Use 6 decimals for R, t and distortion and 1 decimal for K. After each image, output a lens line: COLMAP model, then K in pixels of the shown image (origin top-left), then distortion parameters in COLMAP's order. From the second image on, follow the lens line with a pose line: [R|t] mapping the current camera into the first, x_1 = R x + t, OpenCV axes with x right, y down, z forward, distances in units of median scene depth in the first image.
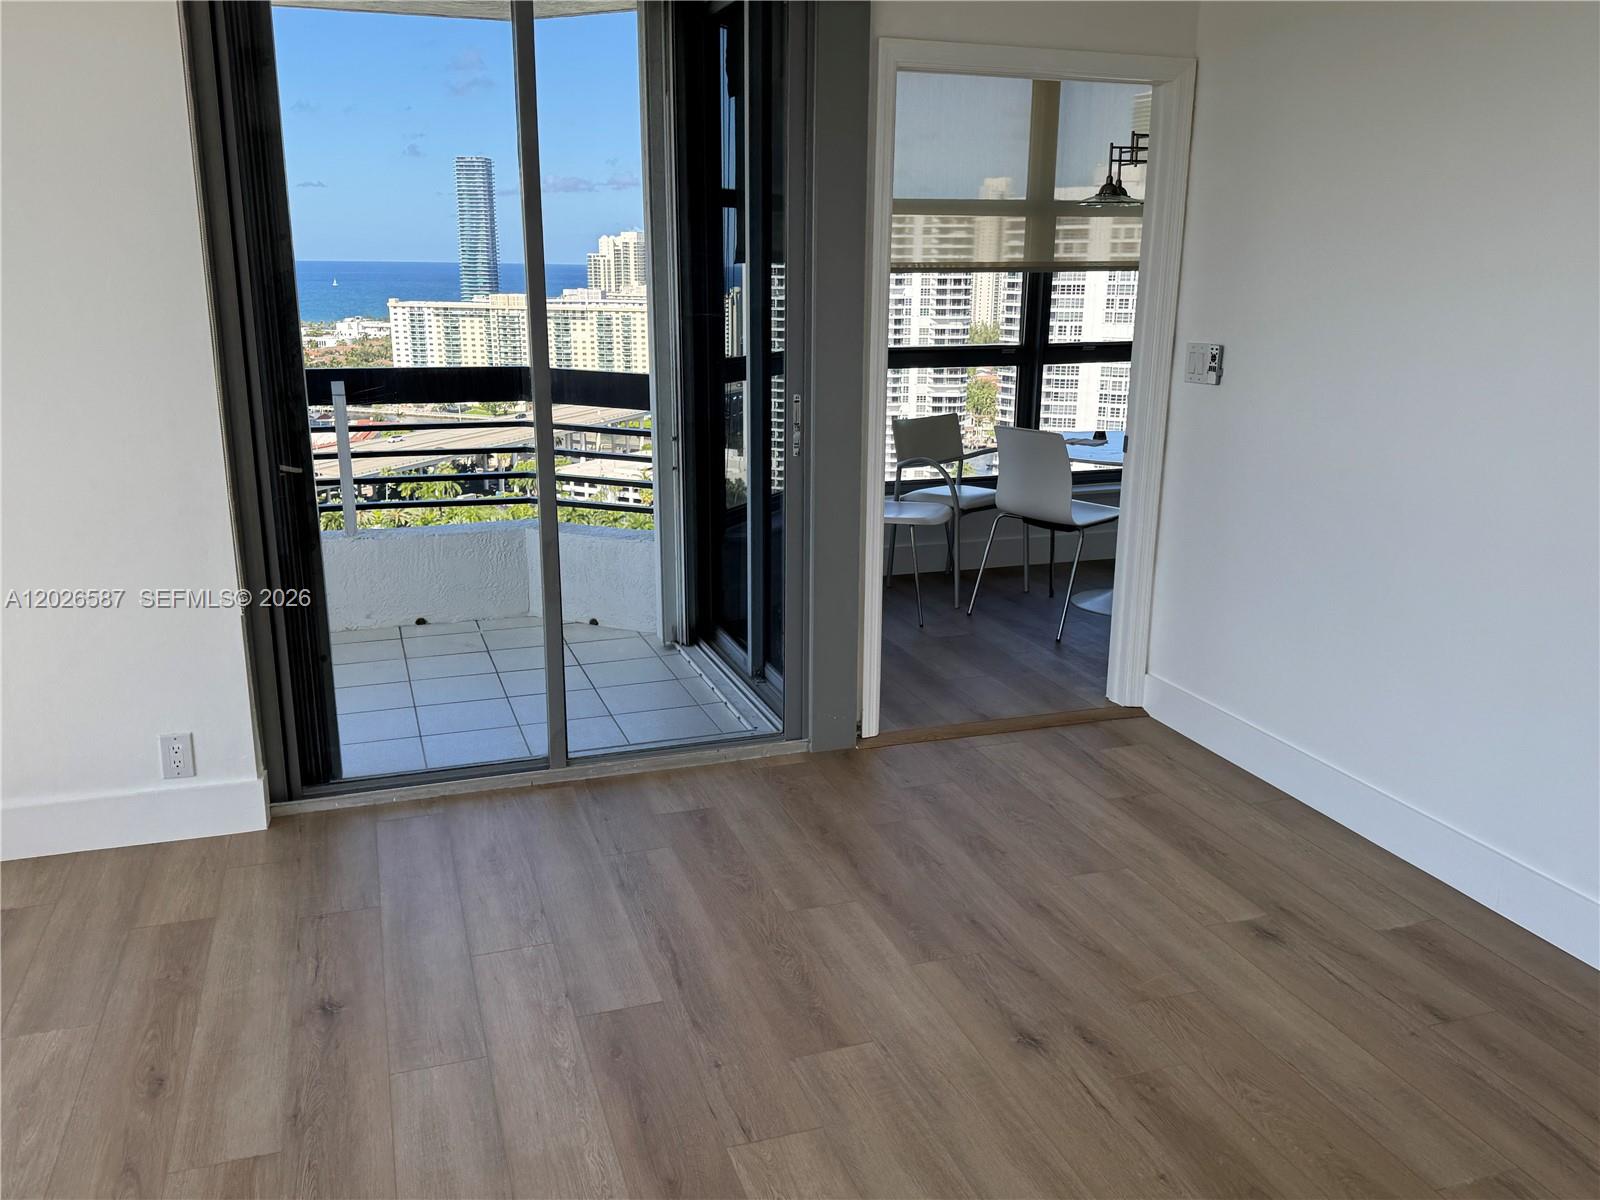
lens RADIAL K [[1297.1, 0, 800.6], [0, 1297.1, 598.7], [0, 0, 1]] dist [0.152308, -0.244379]
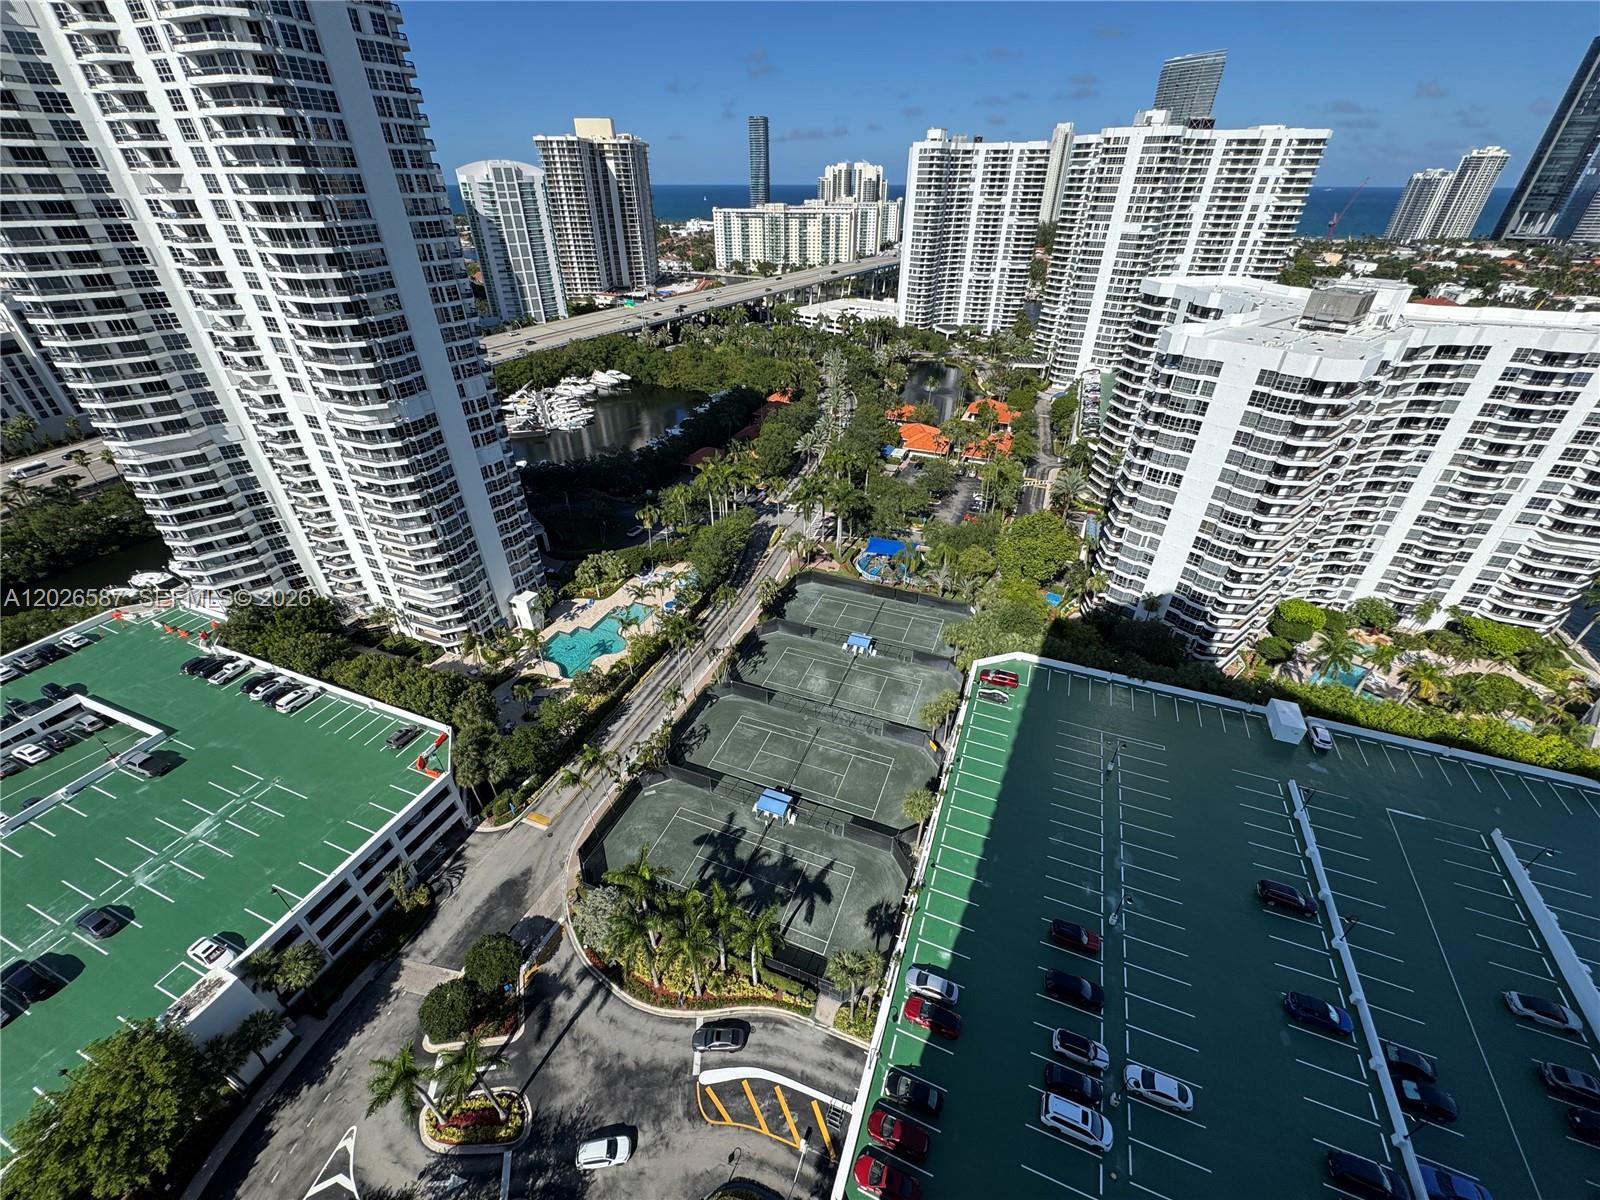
lens RADIAL K [[634.6, 0, 798.8], [0, 634.6, 600.4], [0, 0, 1]] dist [-0.002139, 0.000067]
pose [[0.983666, 0.094271, -0.153345, -0.291410], [-0.039217, 0.943667, 0.328564, -0.194193], [0.175680, -0.317184, 0.931950, 0.983717]]
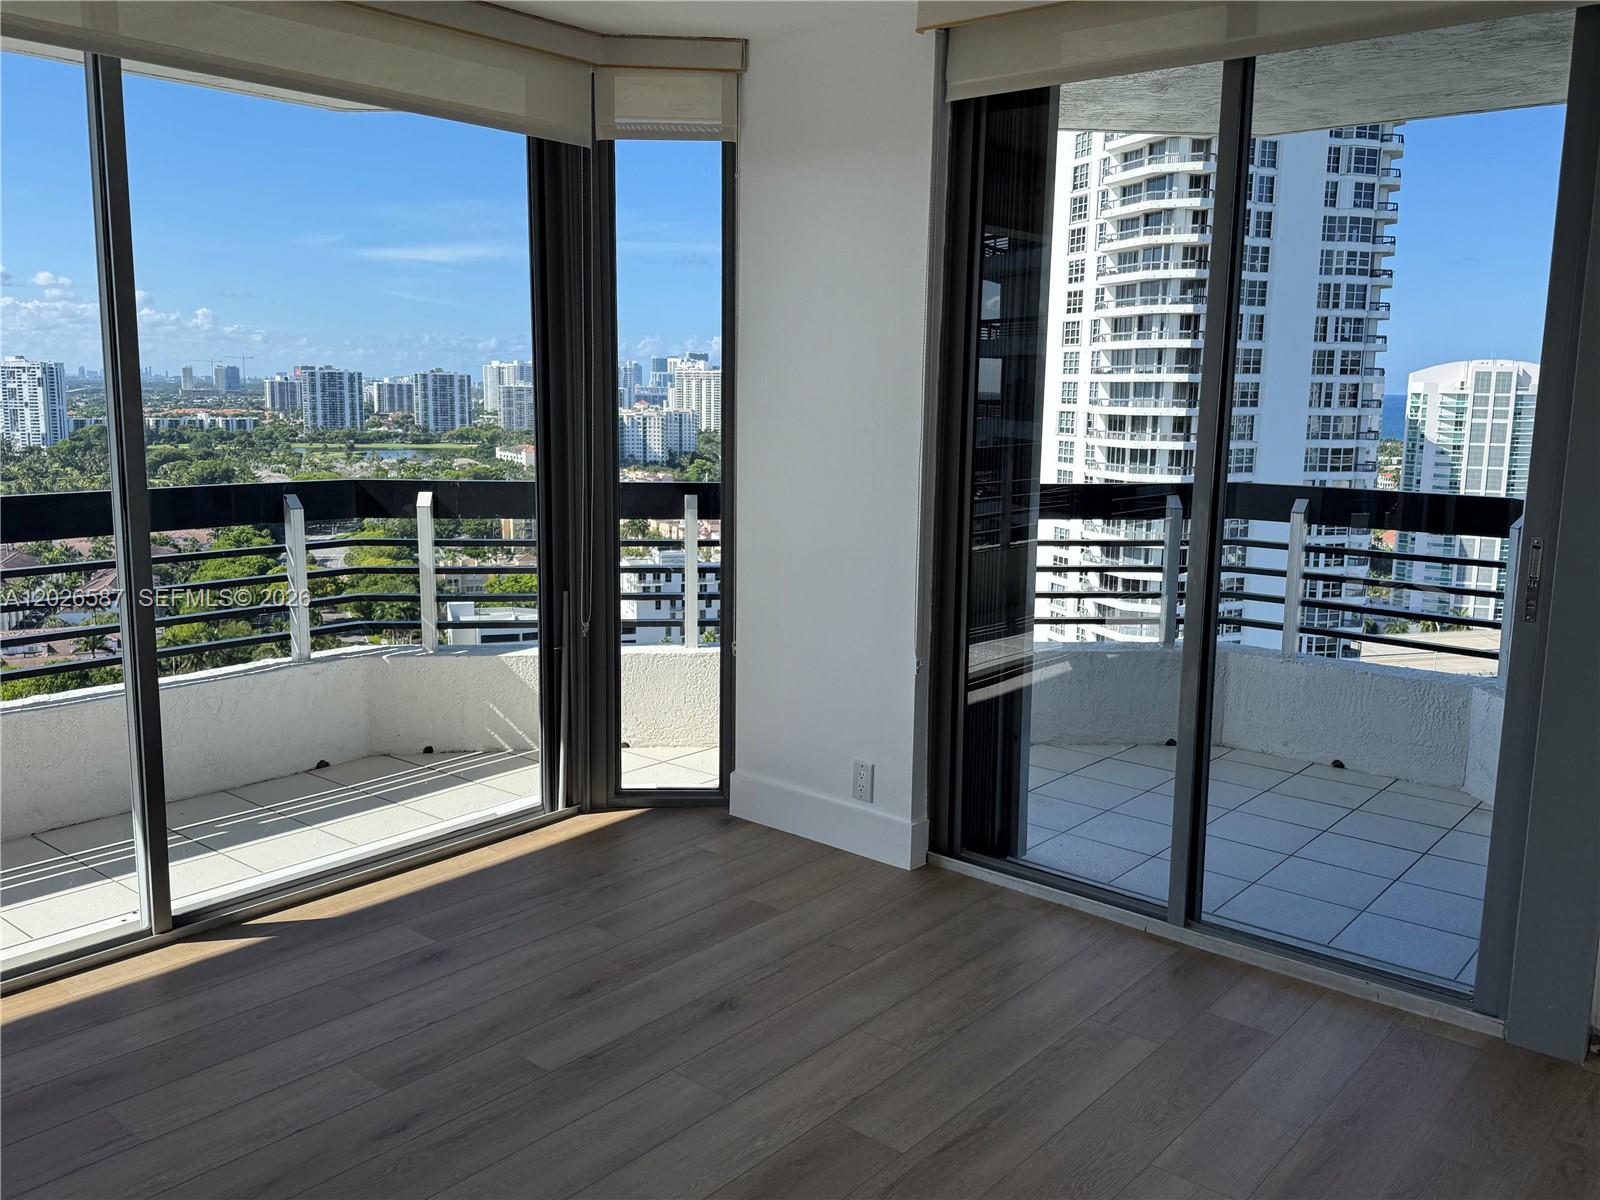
lens RADIAL K [[1292.3, 0, 797.1], [0, 1292.3, 597.1], [0, 0, 1]] dist [0.127666, -0.240962]
pose [[0.512576, 0.138725, -0.847361, 0.270163], [-0.222933, 0.974521, 0.024689, -0.033925], [0.829196, 0.176250, 0.530443, 0.188717]]
